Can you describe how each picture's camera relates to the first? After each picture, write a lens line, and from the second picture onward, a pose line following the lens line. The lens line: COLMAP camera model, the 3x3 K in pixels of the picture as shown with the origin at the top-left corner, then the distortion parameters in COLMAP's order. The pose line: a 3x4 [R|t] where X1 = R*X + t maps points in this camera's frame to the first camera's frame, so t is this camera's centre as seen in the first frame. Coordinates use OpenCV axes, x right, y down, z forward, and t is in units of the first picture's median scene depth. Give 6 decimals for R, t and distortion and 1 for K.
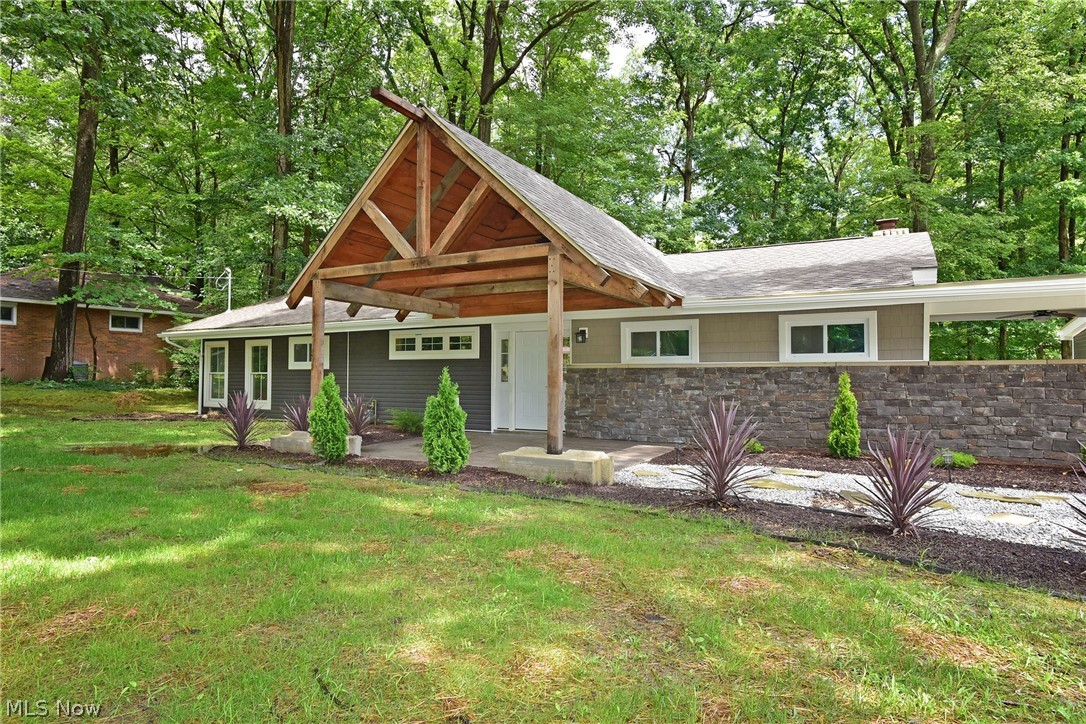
lens RADIAL K [[624.9, 0, 540.6], [0, 624.9, 363.8], [0, 0, 1]] dist [-0.041286, 0.017327]
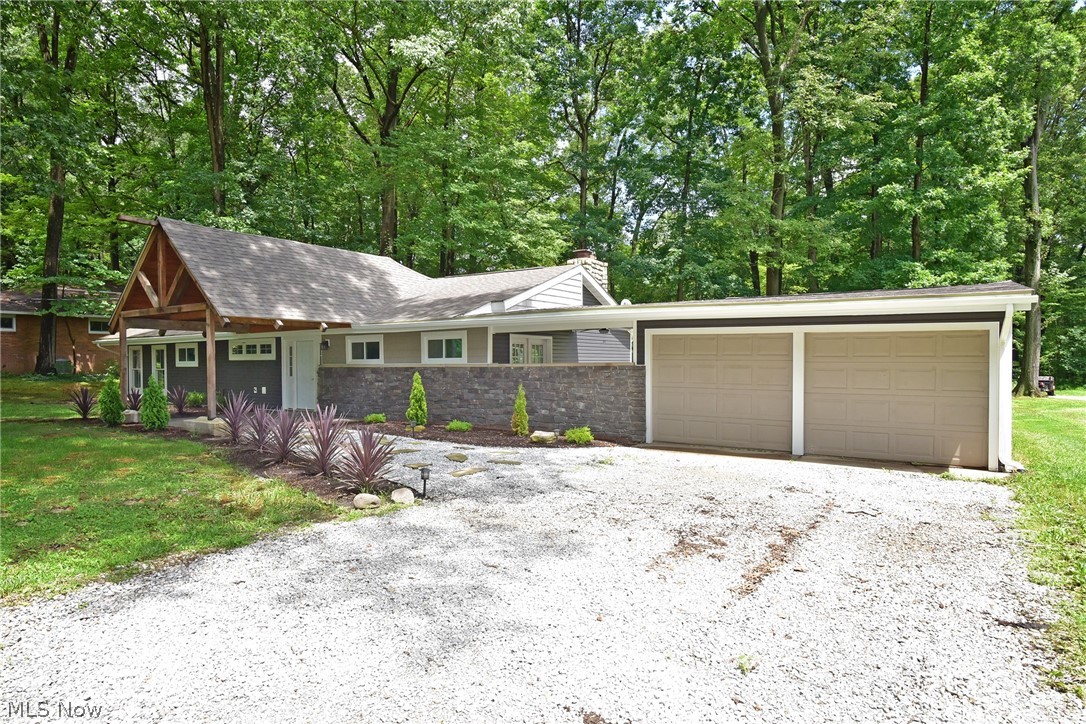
lens RADIAL K [[670.9, 0, 542.0], [0, 670.9, 374.1], [0, 0, 1]] dist [-0.026831, -0.000059]
pose [[0.994297, -0.005646, -0.106496, 0.755523], [0.010157, 0.999072, 0.041860, -0.038241], [0.106161, -0.042703, 0.993432, -0.515855]]
